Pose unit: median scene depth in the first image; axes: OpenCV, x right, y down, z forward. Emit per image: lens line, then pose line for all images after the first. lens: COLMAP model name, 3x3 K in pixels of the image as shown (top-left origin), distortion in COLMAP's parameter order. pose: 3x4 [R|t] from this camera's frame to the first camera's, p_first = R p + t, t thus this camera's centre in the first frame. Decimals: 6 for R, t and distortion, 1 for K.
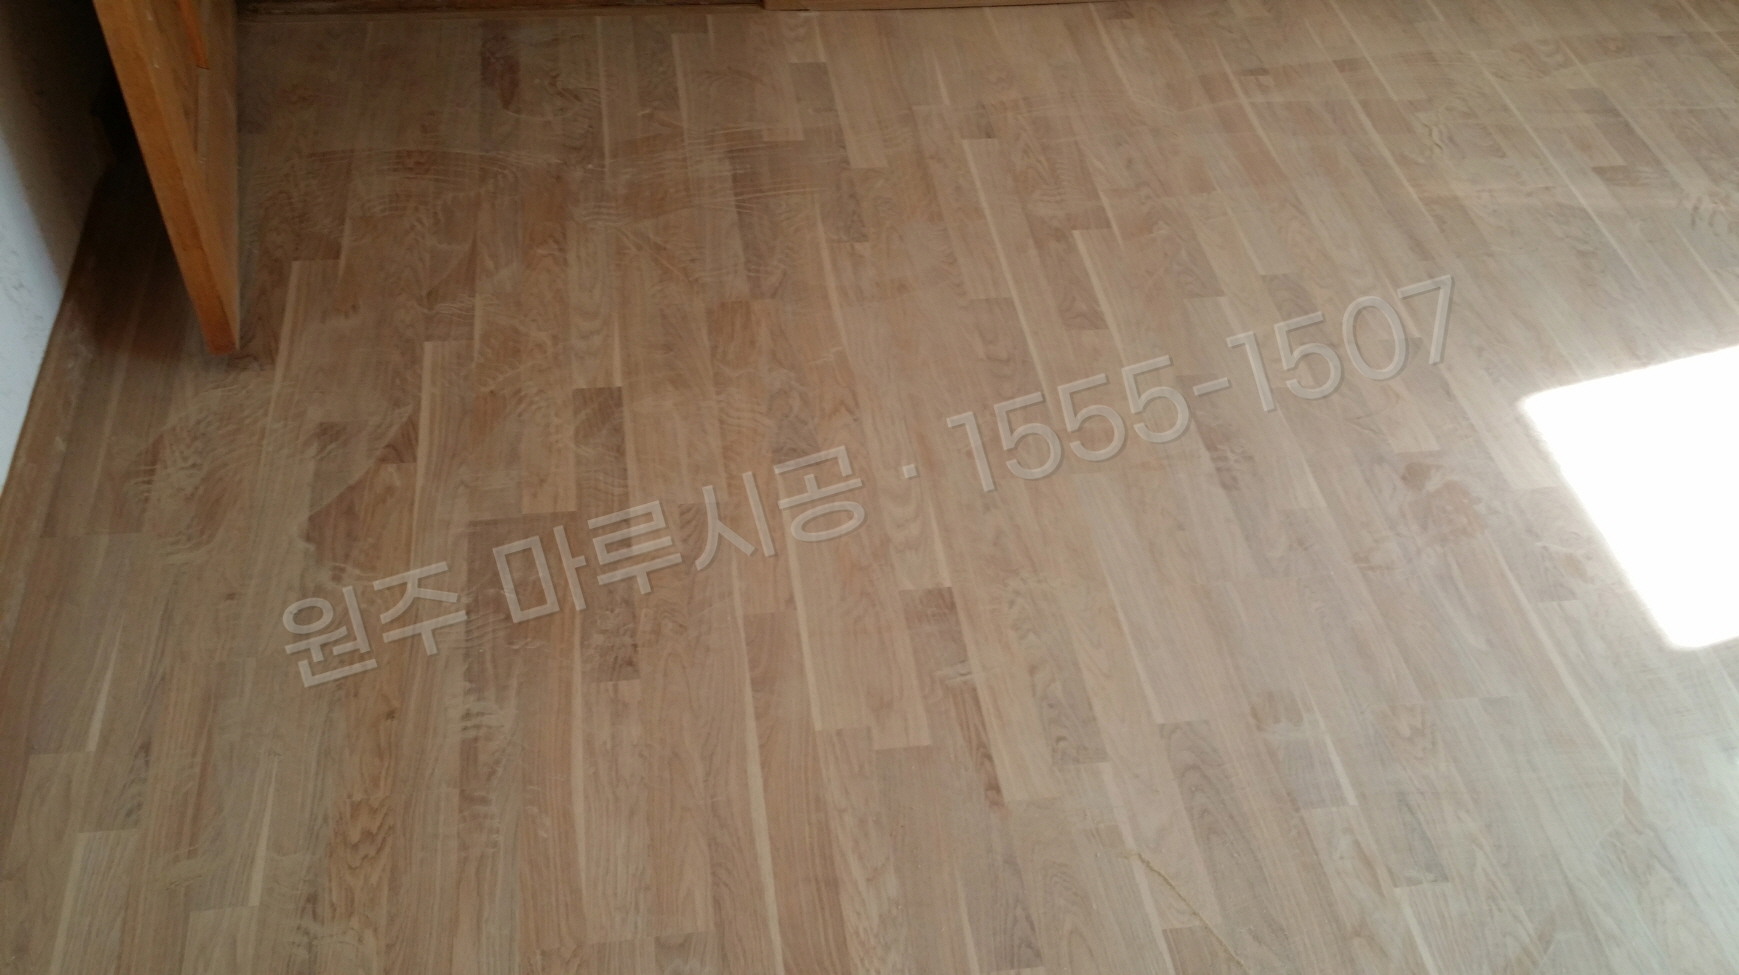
lens RADIAL K [[1658.5, 0, 869.5], [0, 1658.5, 487.5], [0, 0, 1]] dist [0.150366, -0.363329]
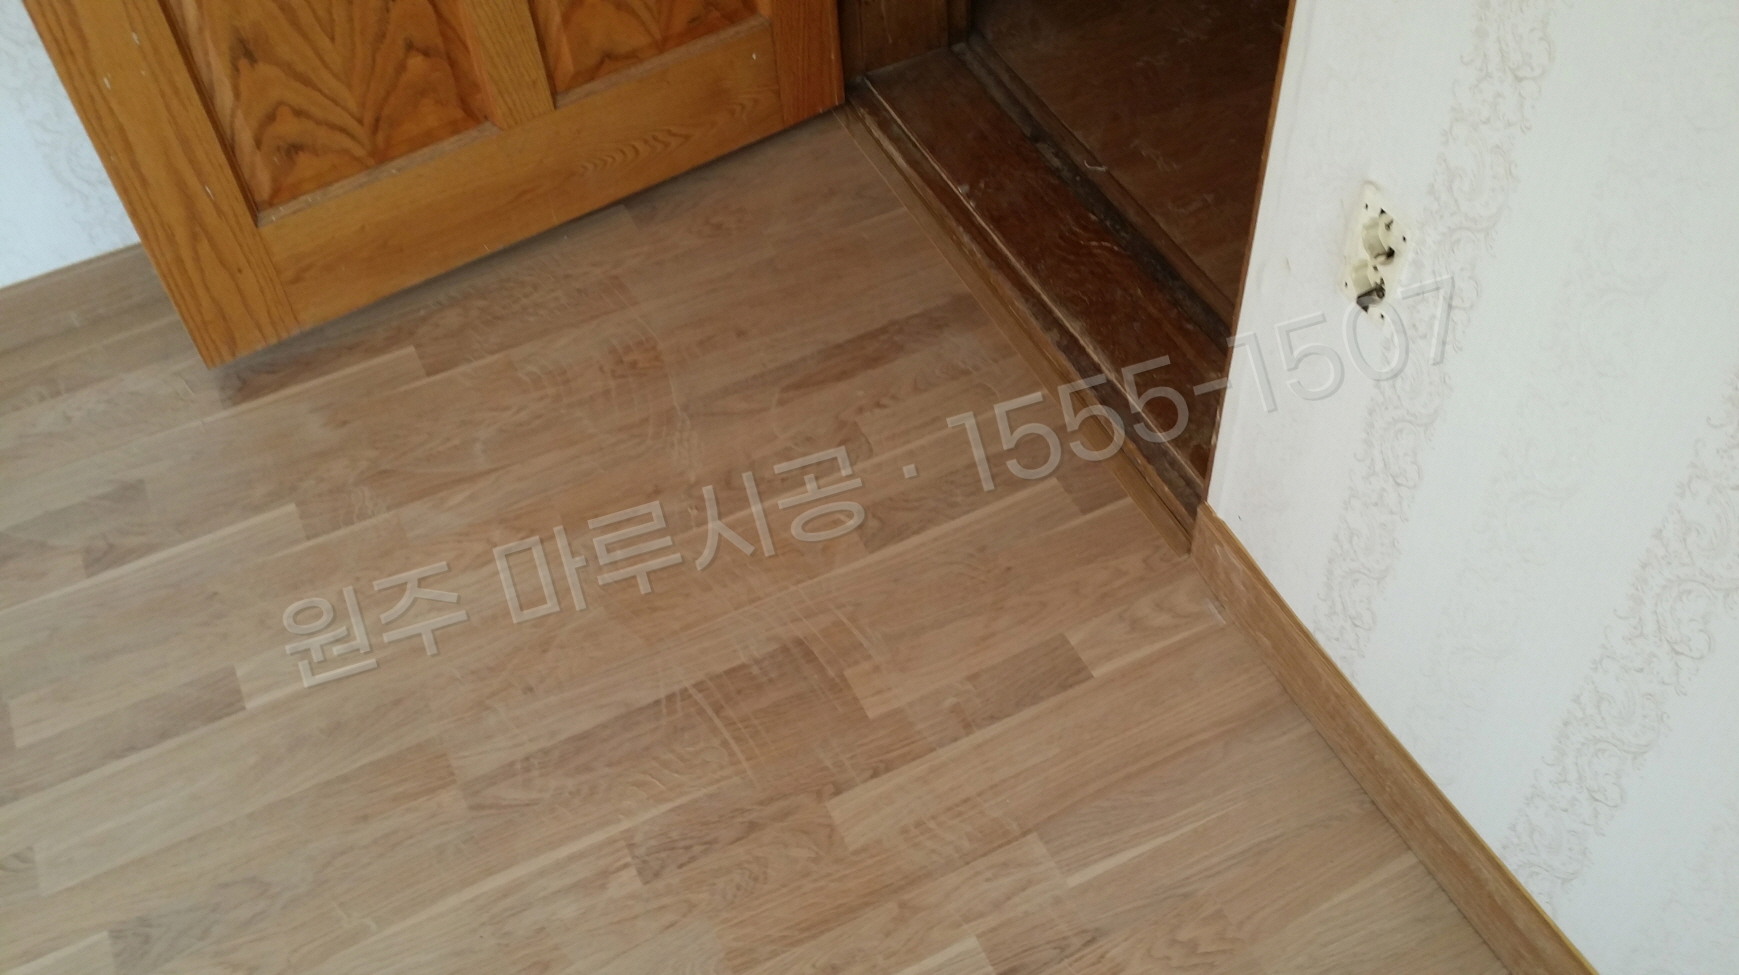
lens RADIAL K [[1841.4, 0, 870.2], [0, 1841.4, 438.7], [0, 0, 1]] dist [0.182675, -0.525851]
pose [[0.291975, 0.647078, -0.704301, 0.154572], [-0.627999, 0.685112, 0.369105, -0.217310], [0.721365, 0.334530, 0.606400, 0.220236]]
